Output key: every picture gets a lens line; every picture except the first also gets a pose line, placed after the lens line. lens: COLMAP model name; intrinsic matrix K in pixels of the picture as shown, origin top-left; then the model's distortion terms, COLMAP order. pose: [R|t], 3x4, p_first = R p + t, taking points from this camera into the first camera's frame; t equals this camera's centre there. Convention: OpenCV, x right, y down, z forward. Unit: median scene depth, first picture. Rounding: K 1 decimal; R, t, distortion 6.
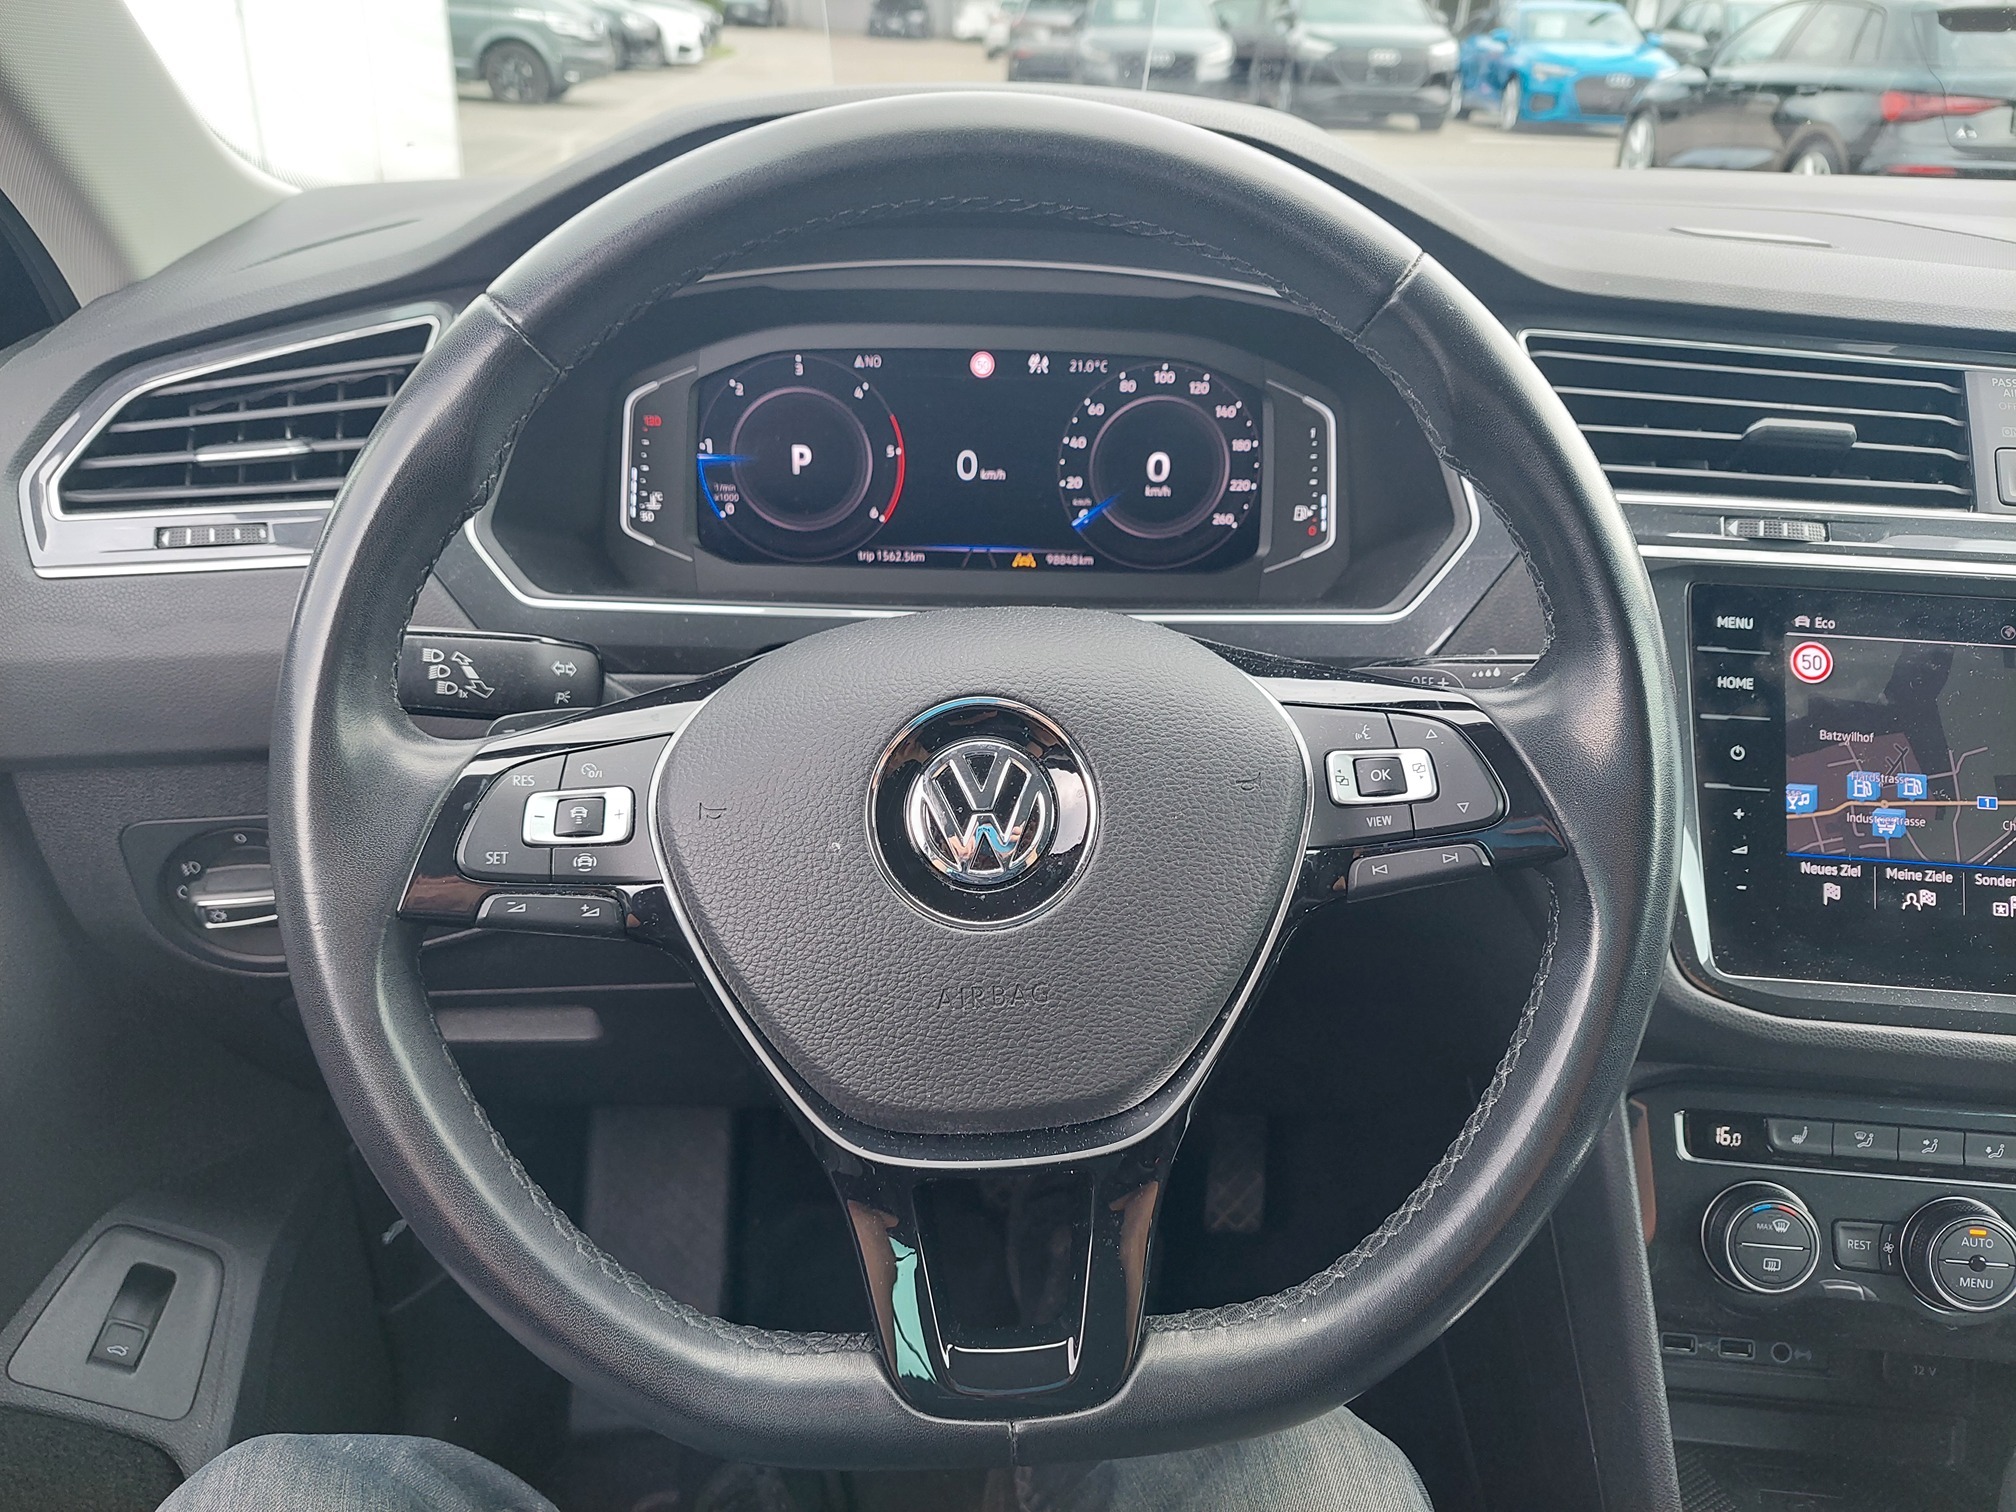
lens RADIAL K [[1371.3, 0, 1008.0], [0, 1371.3, 756.0], [0, 0, 1]] dist [0.006142, -0.002023]
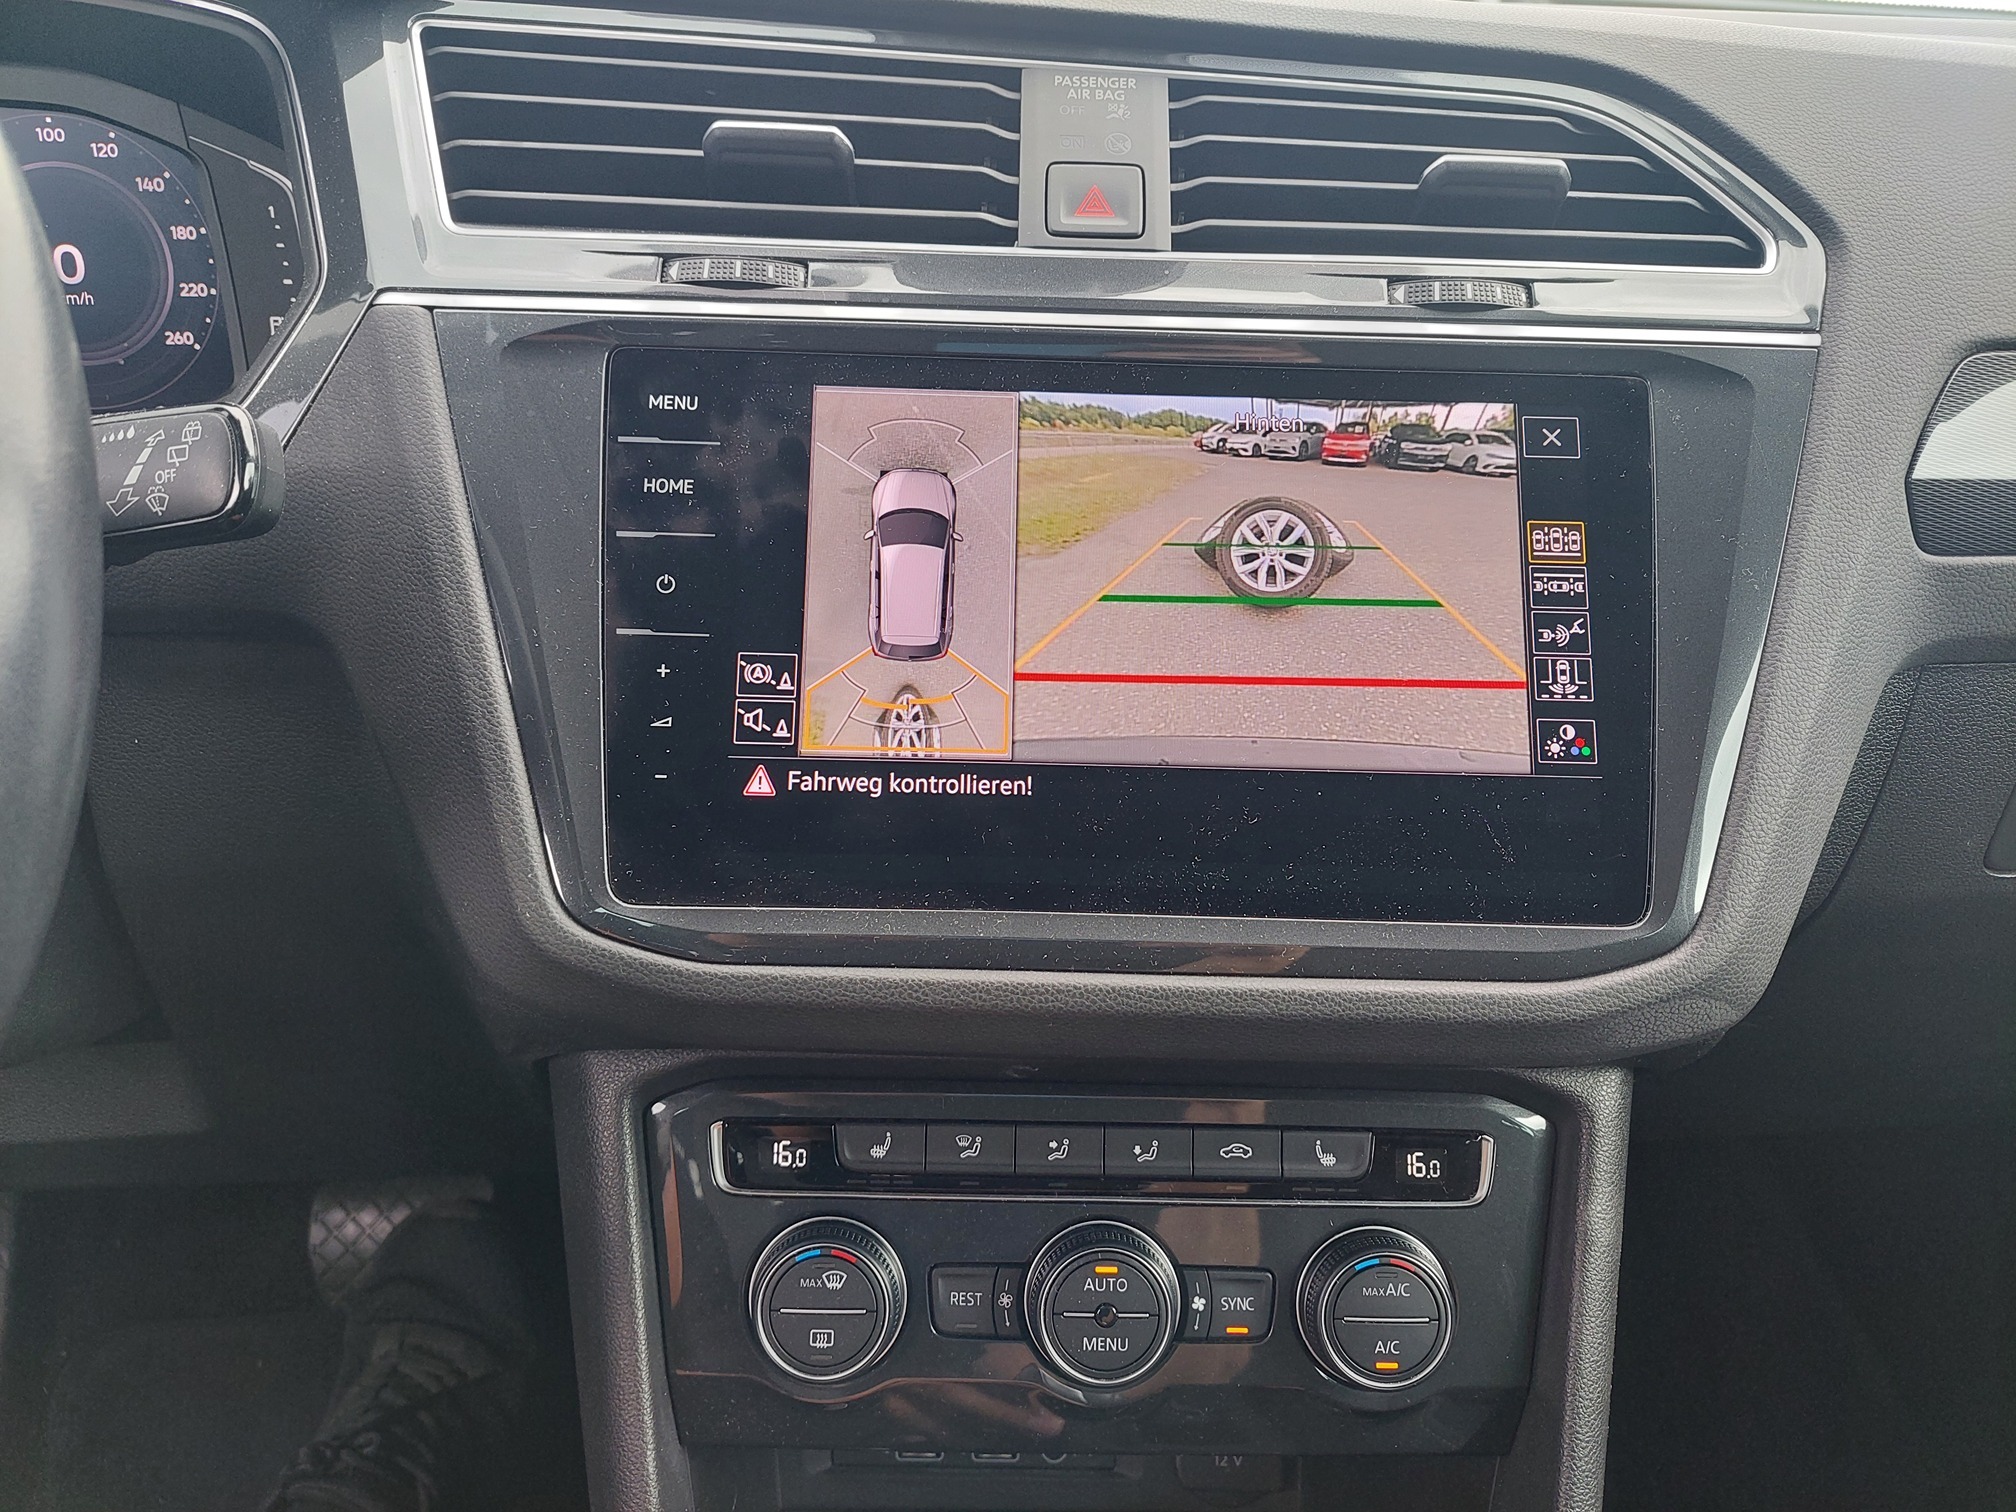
lens RADIAL K [[1341.3, 0, 1008.0], [0, 1341.3, 756.0], [0, 0, 1]] dist [0.003722, -0.005582]
pose [[0.996316, -0.033345, 0.079006, 0.596258], [0.037520, 0.997943, -0.051973, 0.115110], [-0.077110, 0.054746, 0.995518, 0.299616]]
